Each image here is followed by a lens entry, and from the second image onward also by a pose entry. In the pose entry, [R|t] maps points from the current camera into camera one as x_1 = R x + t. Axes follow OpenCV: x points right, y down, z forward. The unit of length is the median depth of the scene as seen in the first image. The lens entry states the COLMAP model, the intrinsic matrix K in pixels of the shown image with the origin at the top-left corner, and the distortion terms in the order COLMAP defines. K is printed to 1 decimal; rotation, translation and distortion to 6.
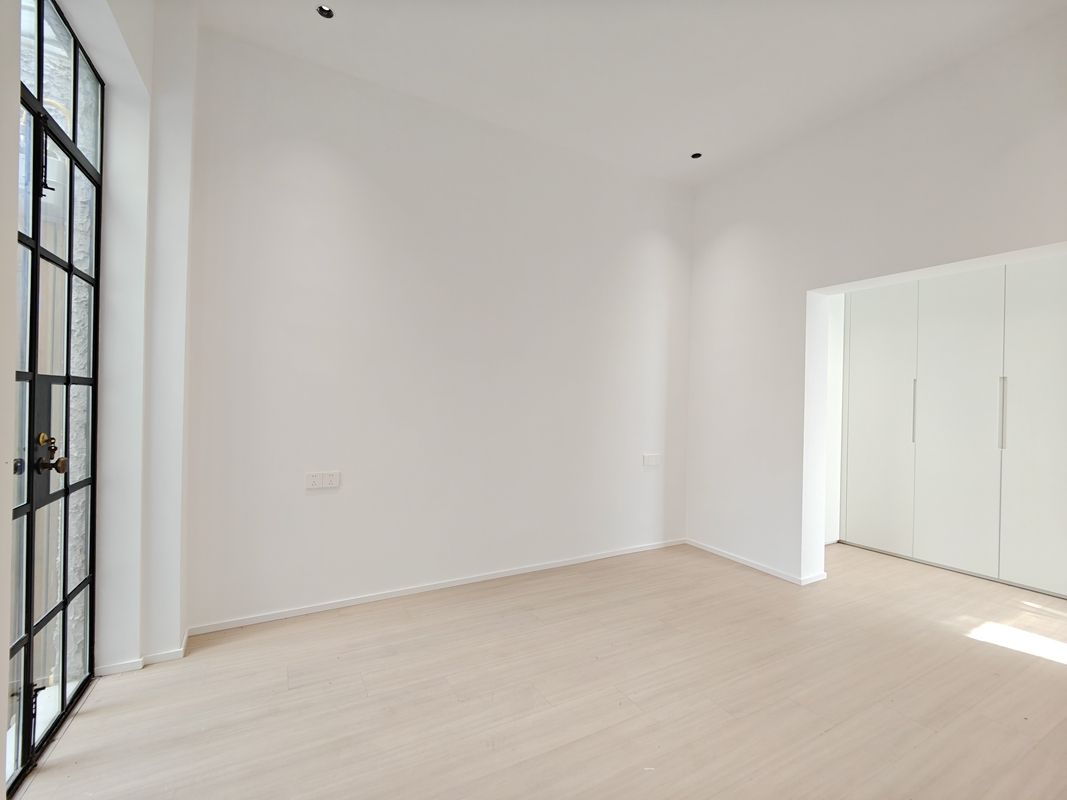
lens RADIAL K [[463.1, 0, 532.9], [0, 463.1, 401.2], [0, 0, 1]] dist [-0.008421, -0.002139]
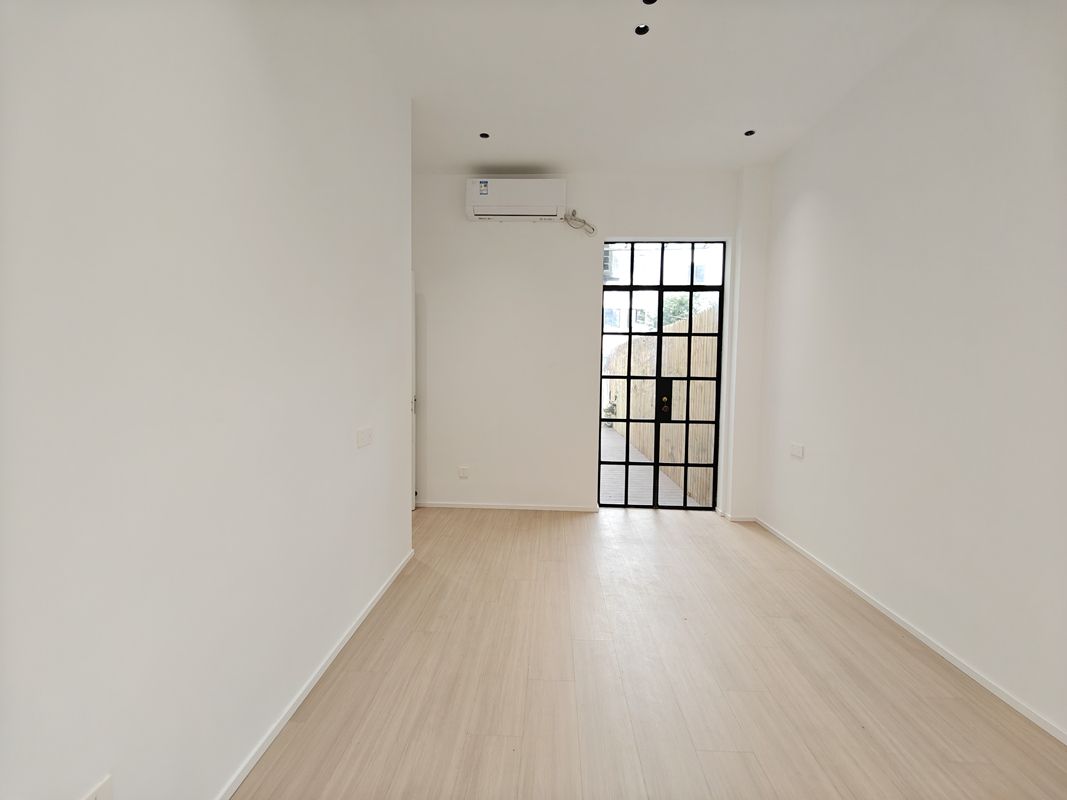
lens RADIAL K [[463.1, 0, 534.0], [0, 463.1, 399.0], [0, 0, 1]] dist [-0.008421, -0.002139]
pose [[-0.520834, 0.019461, -0.853436, 1.413910], [-0.023951, 0.999013, 0.037397, -0.006919], [0.853322, 0.039918, -0.519854, 1.390687]]
